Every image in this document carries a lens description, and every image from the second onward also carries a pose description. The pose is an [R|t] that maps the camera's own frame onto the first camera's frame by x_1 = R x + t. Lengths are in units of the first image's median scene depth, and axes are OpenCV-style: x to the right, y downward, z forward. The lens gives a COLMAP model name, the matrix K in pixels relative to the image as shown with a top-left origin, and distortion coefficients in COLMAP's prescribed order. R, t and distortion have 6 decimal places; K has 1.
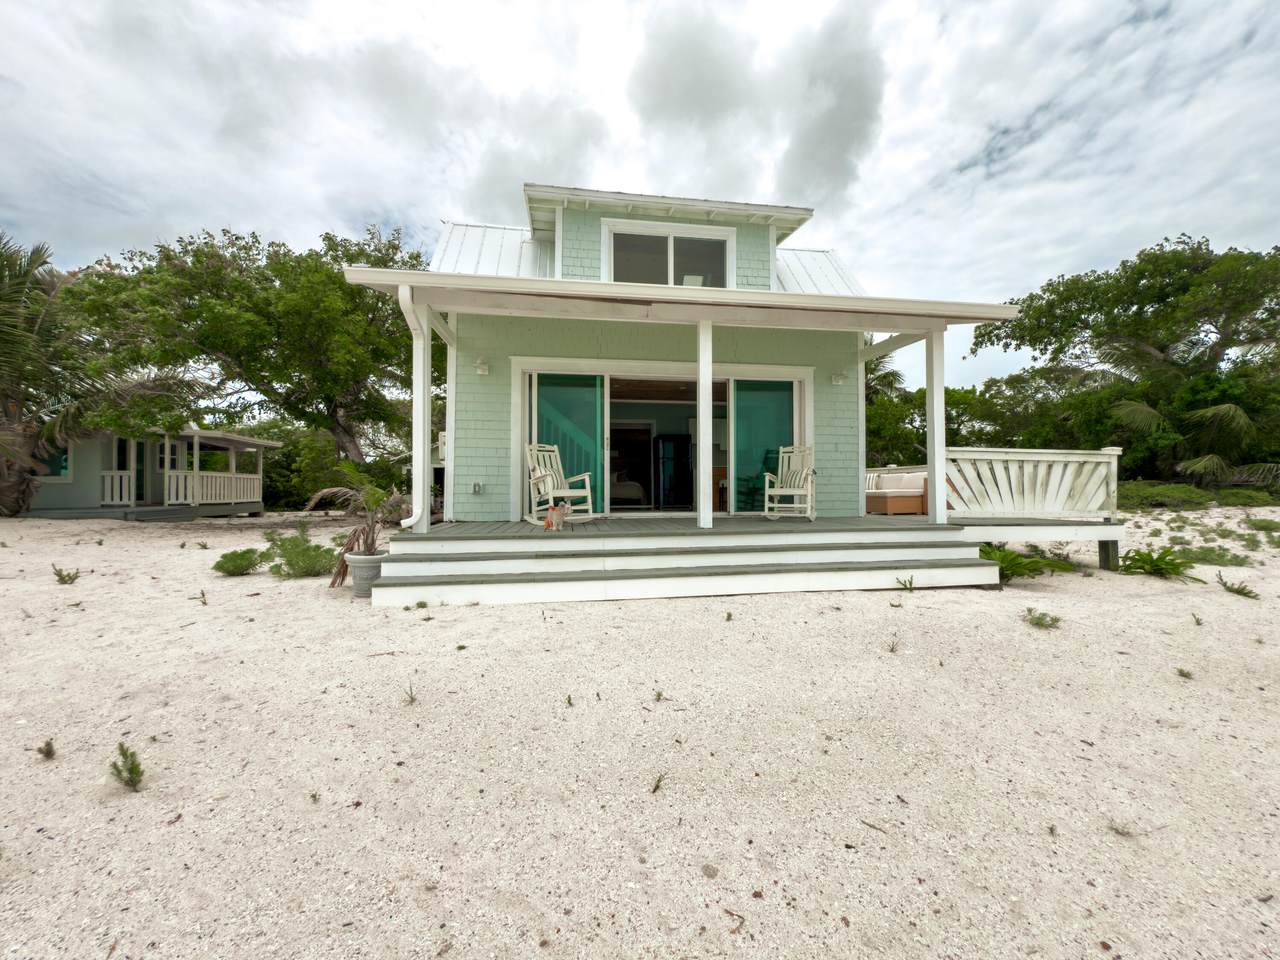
lens RADIAL K [[514.1, 0, 635.2], [0, 514.1, 480.2], [0, 0, 1]] dist [0.001312, -0.000107]
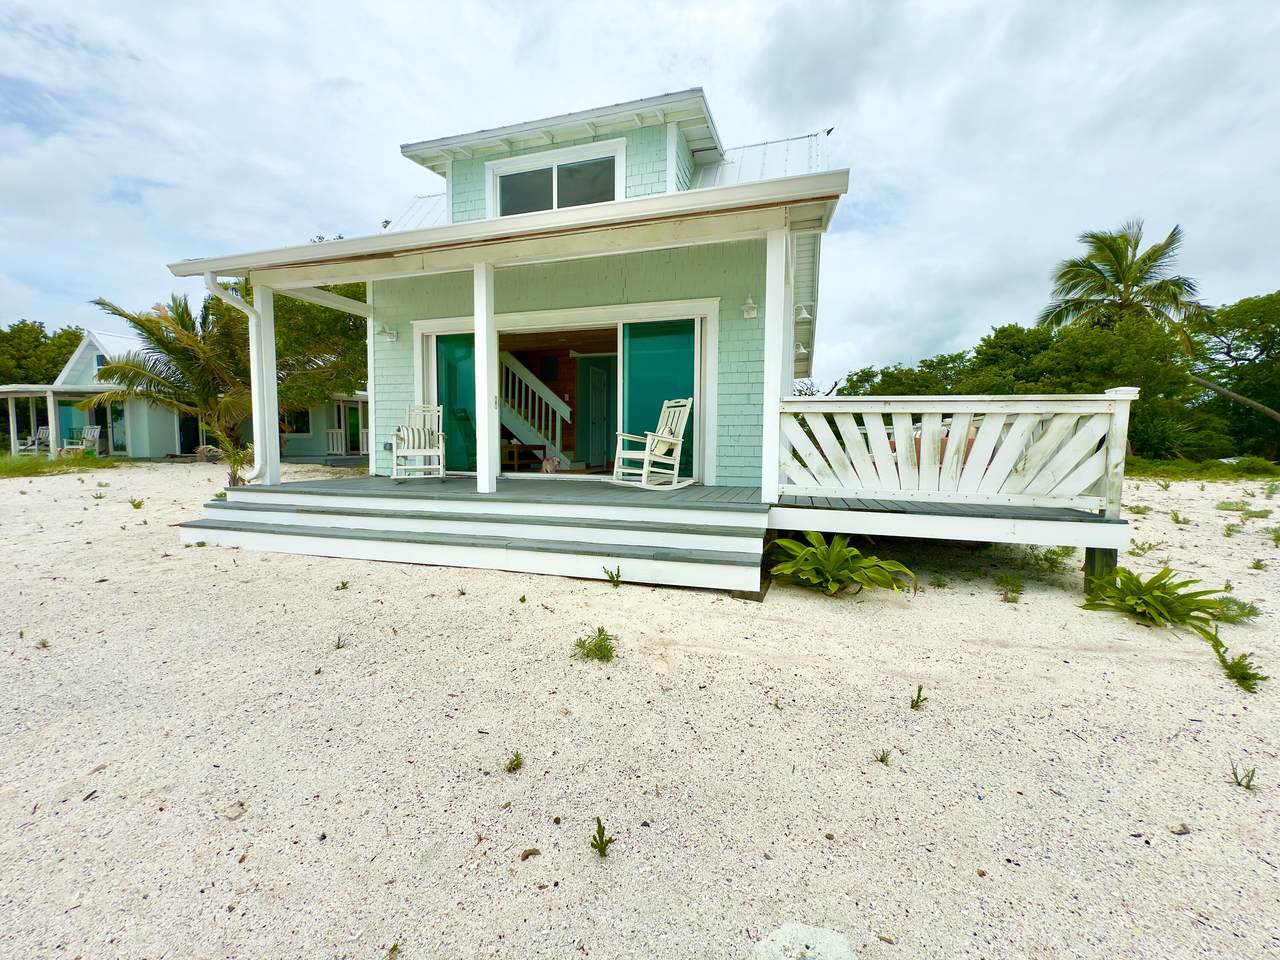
lens RADIAL K [[514.1, 0, 638.2], [0, 514.1, 481.3], [0, 0, 1]] dist [0.001312, -0.000107]
pose [[0.902710, 0.040367, -0.428352, 0.635974], [-0.002161, 0.996002, 0.089307, -0.009246], [0.430244, -0.079692, 0.899188, 0.226488]]
